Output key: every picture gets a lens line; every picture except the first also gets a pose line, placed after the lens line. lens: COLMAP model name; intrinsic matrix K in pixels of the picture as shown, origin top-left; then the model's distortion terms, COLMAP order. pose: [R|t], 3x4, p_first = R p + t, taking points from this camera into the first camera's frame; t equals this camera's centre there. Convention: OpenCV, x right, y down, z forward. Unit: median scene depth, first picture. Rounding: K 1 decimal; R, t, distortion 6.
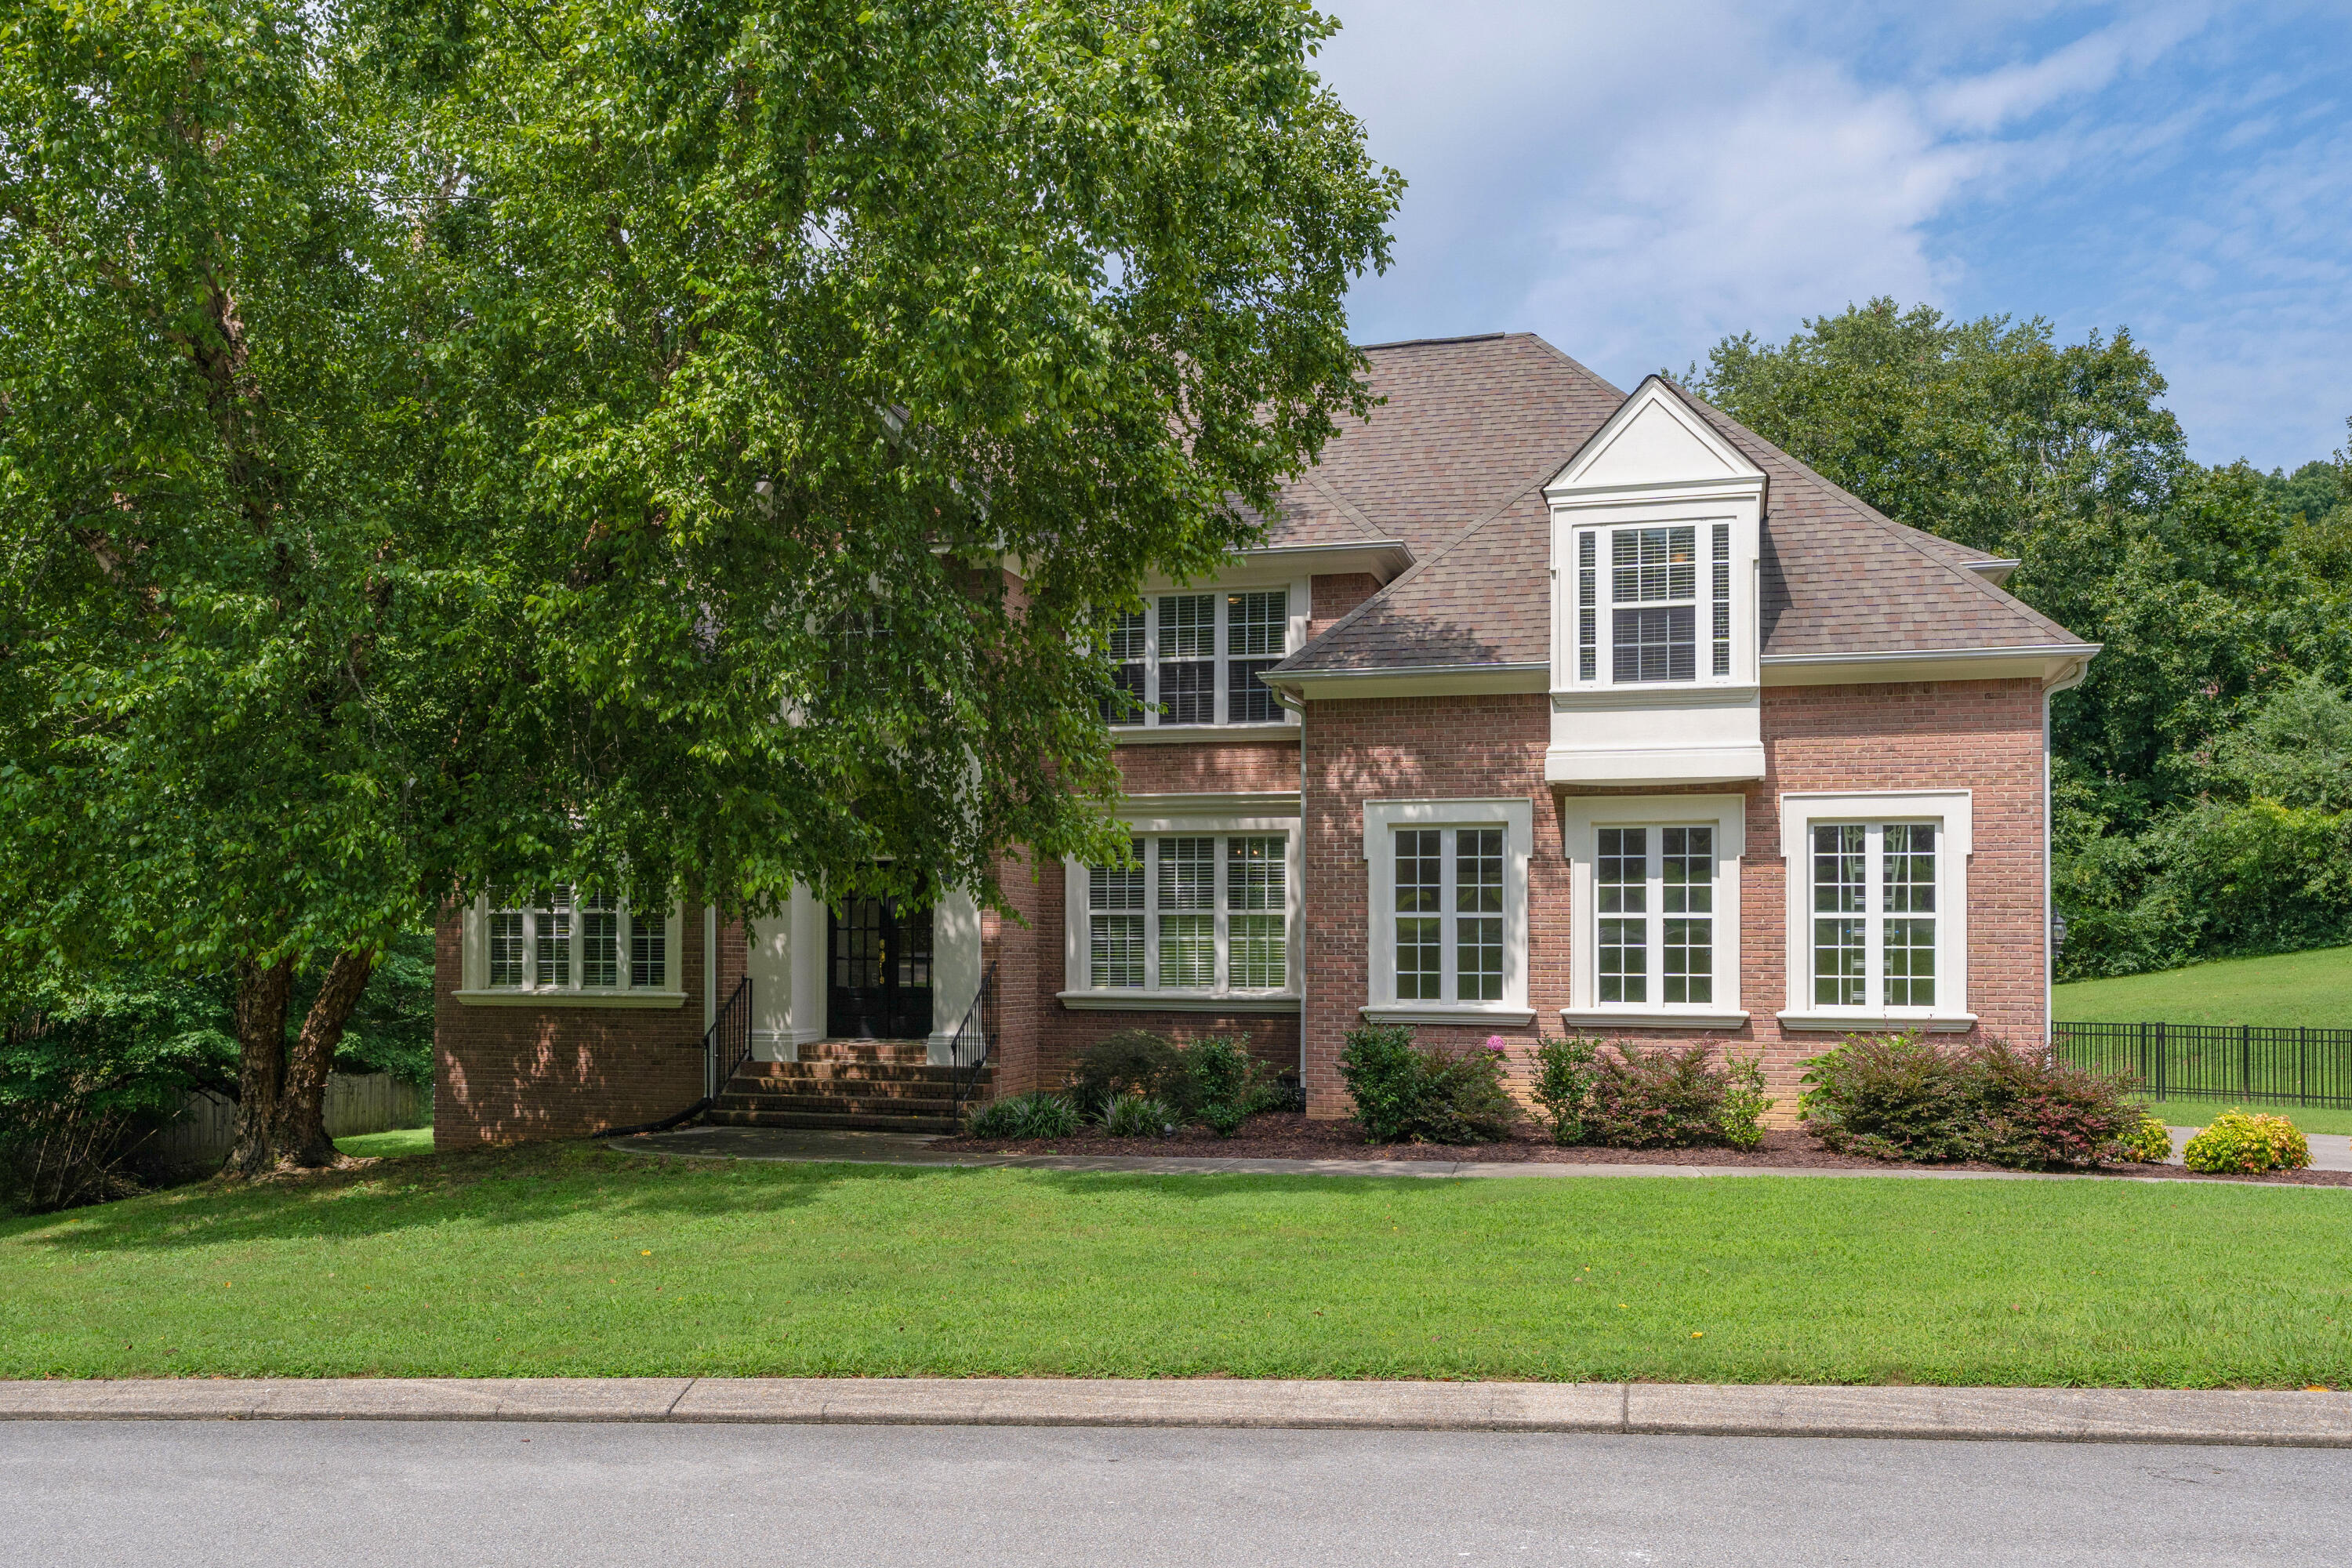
lens RADIAL K [[1977.9, 0, 1161.4], [0, 1977.9, 836.2], [0, 0, 1]] dist [0.026248, 0.005995]
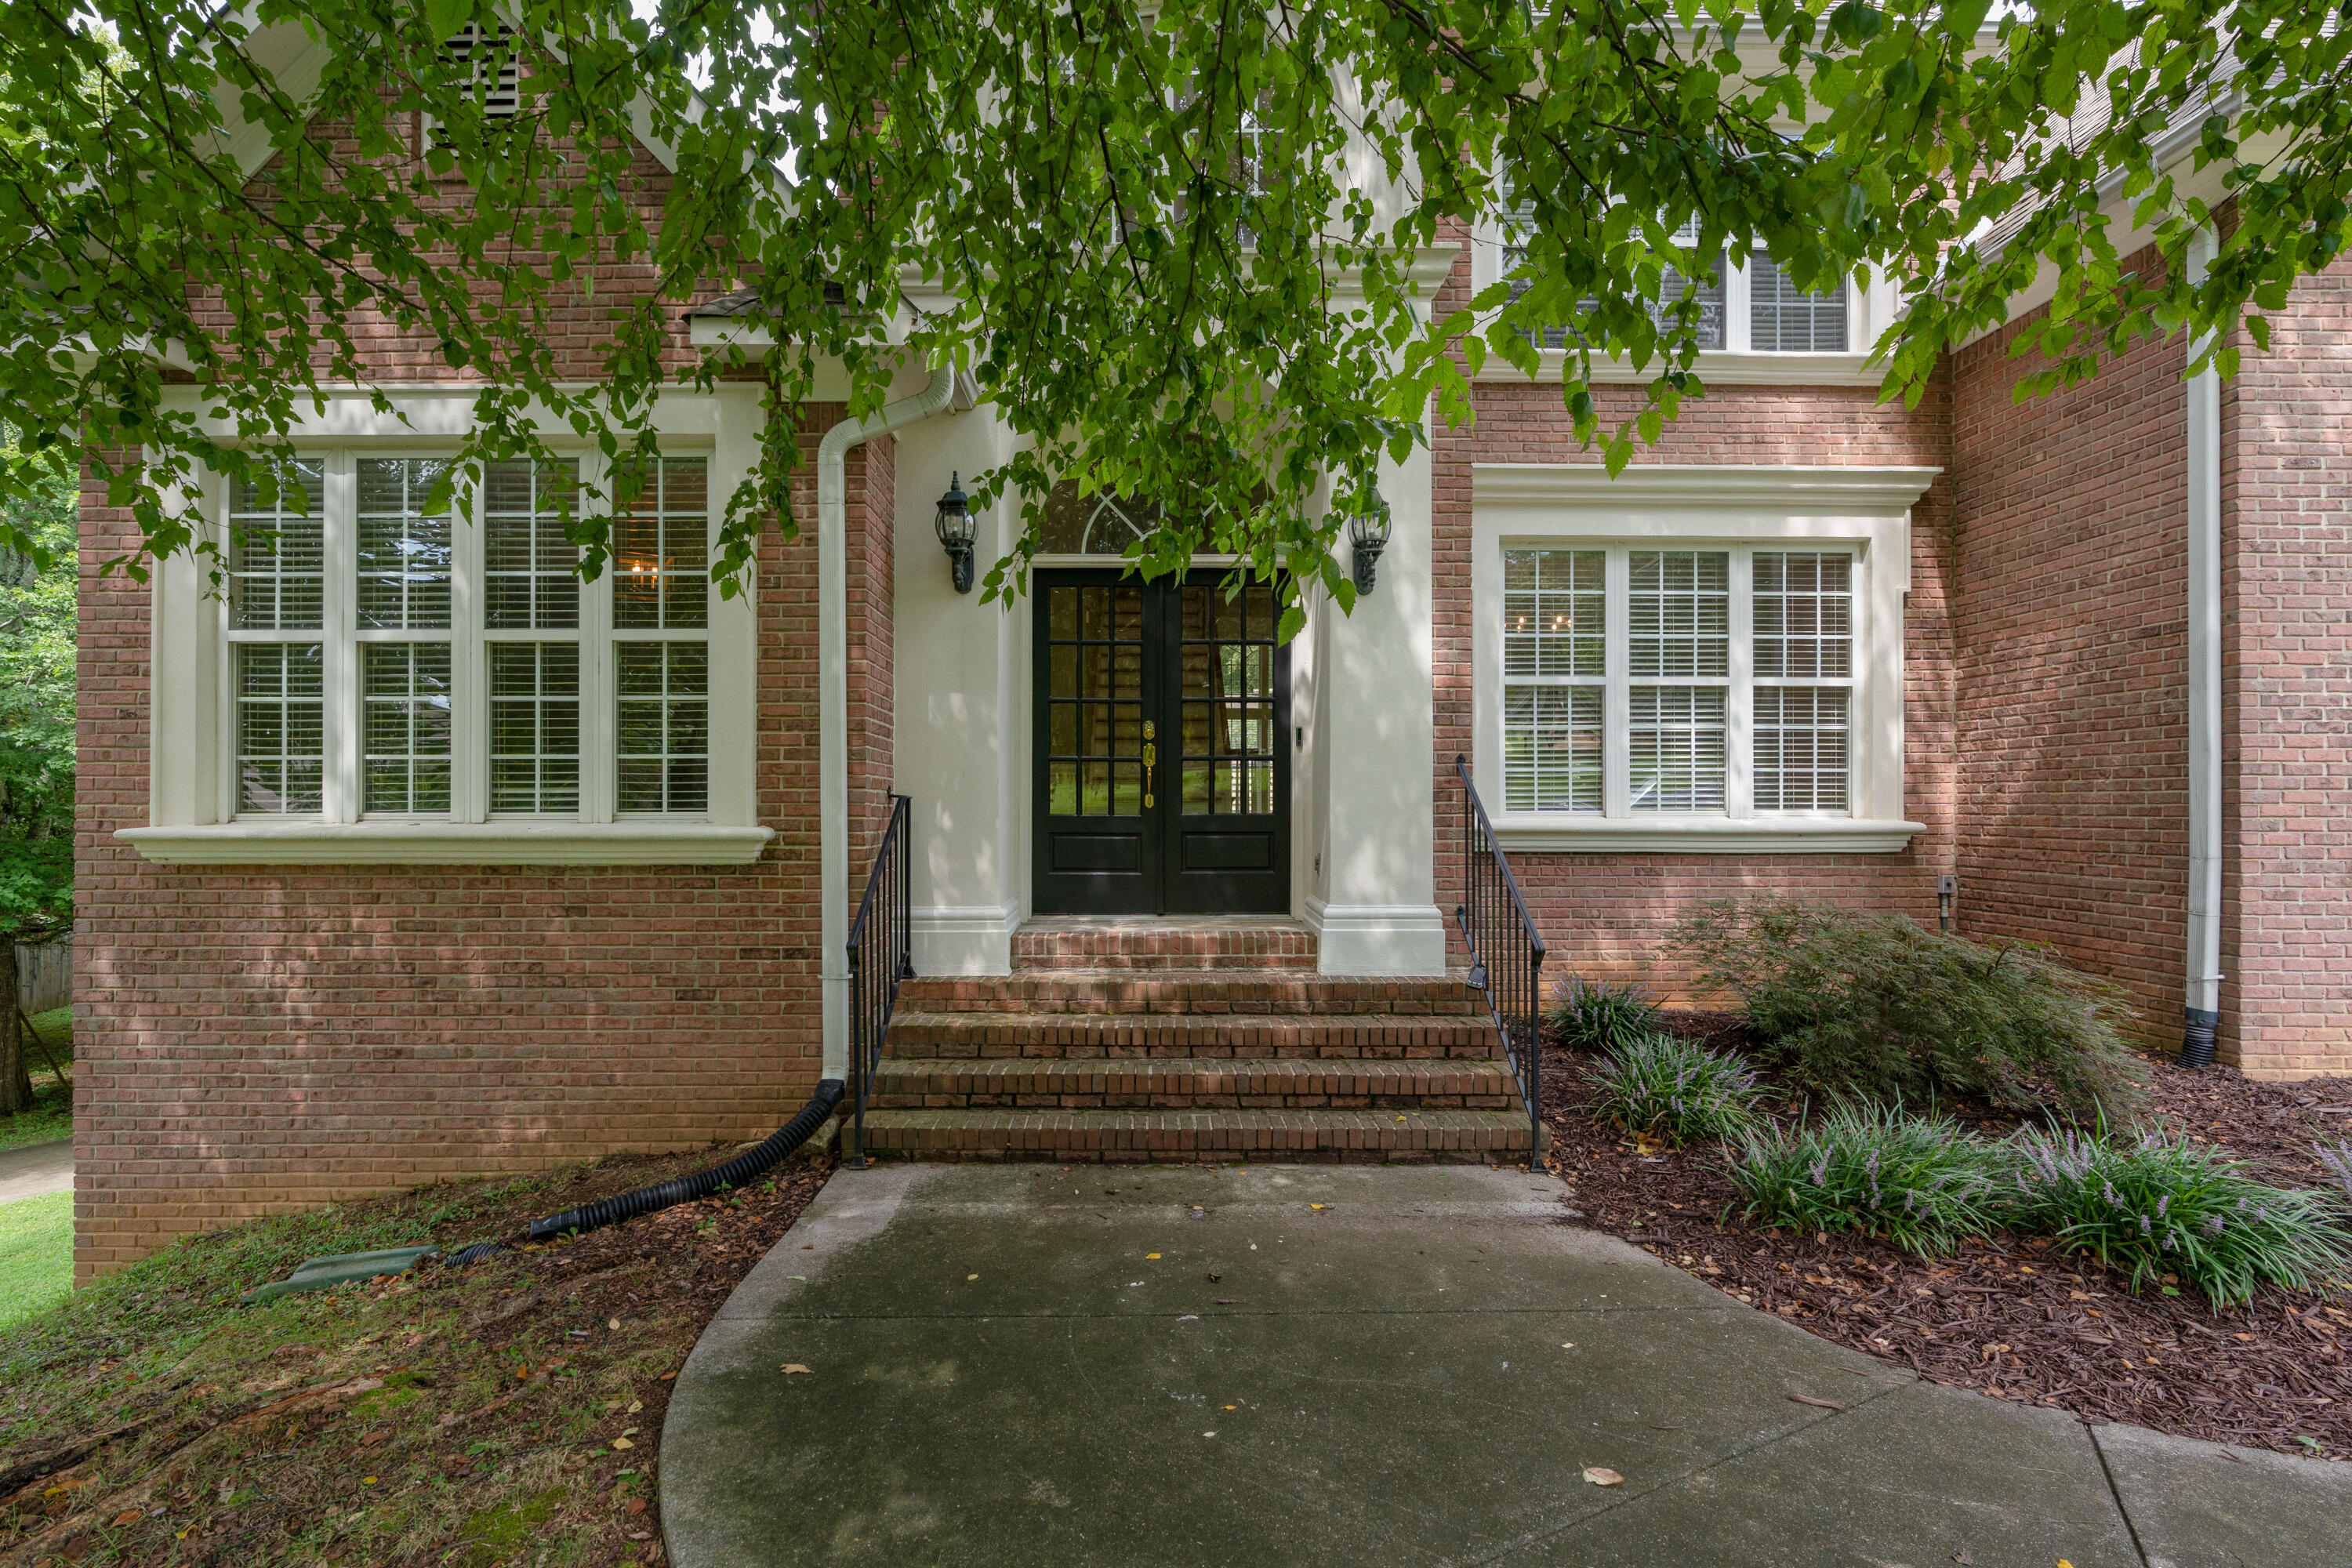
lens RADIAL K [[1101.1, 0, 1181.4], [0, 1101.1, 787.7], [0, 0, 1]] dist [0.006458, -0.000120]
pose [[0.962209, 0.001868, 0.272307, -0.245116], [-0.013109, 0.999135, 0.039467, 0.067409], [-0.271997, -0.041545, 0.961401, 0.840421]]
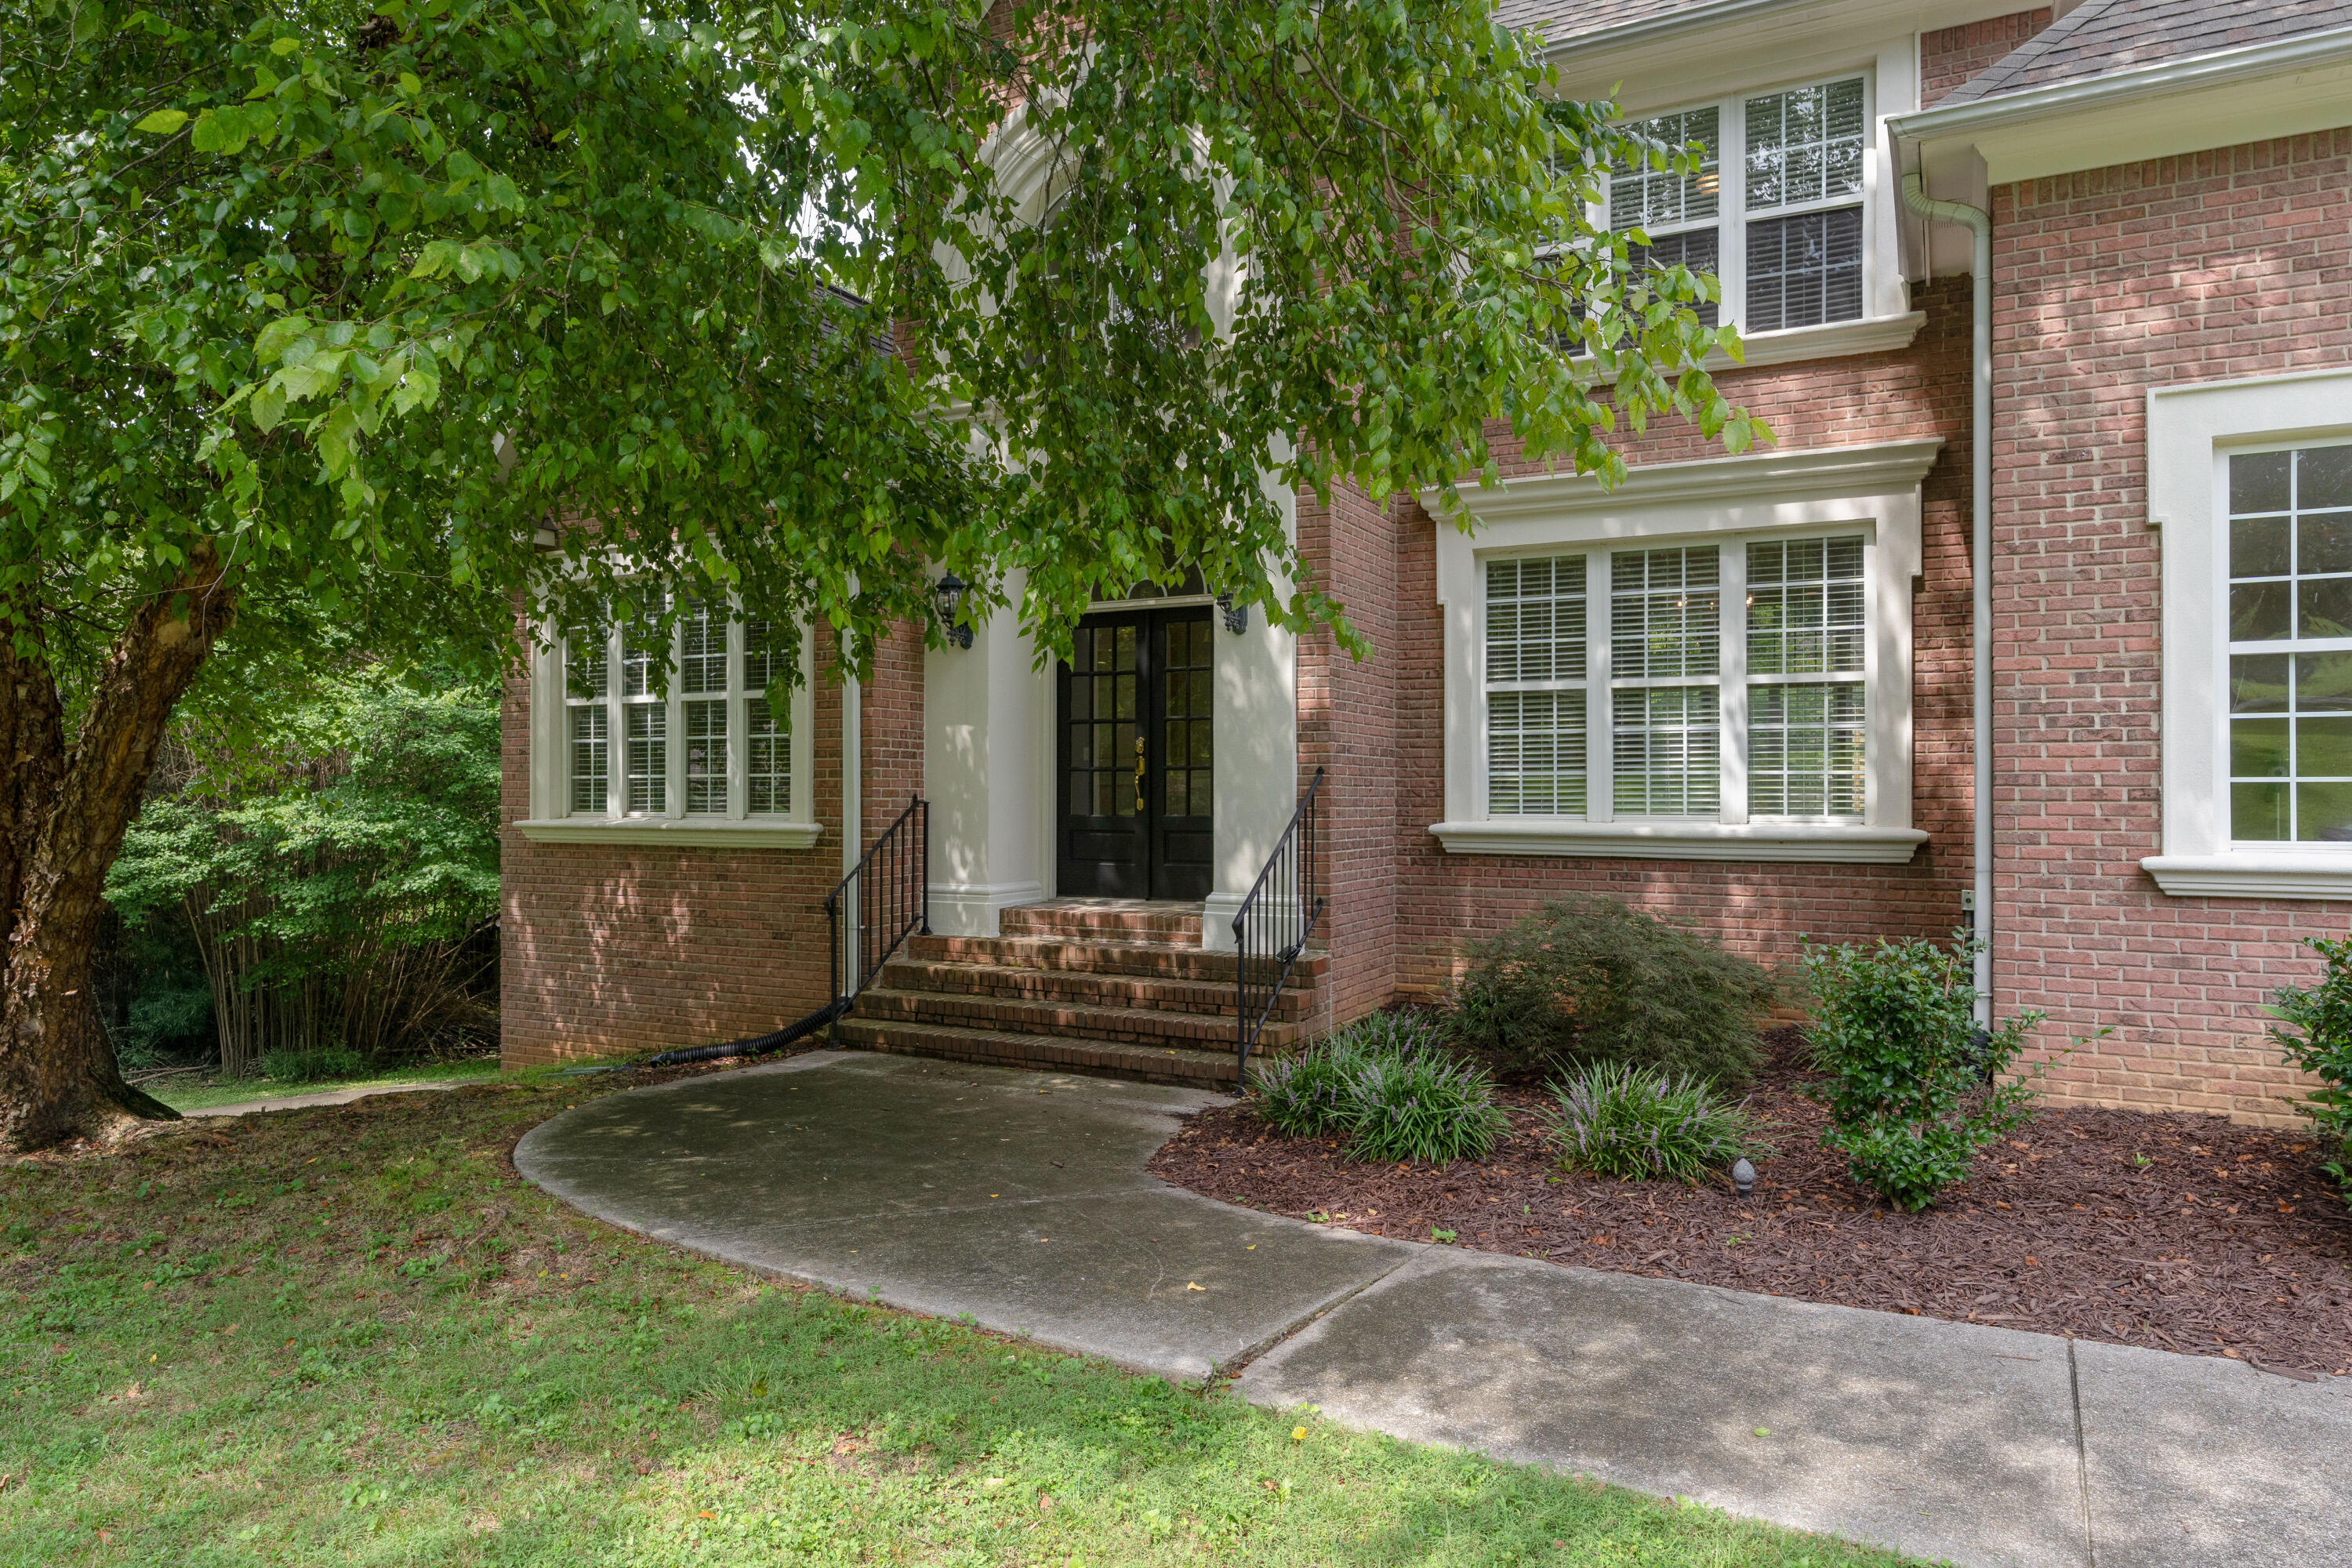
lens RADIAL K [[1451.3, 0, 1170.5], [0, 1451.3, 783.9], [0, 0, 1]] dist [0.013590, -0.001327]
pose [[0.977342, -0.003897, -0.211632, -0.042623], [0.014856, 0.998628, 0.050218, 0.051188], [0.211146, -0.052224, 0.976058, 0.653866]]
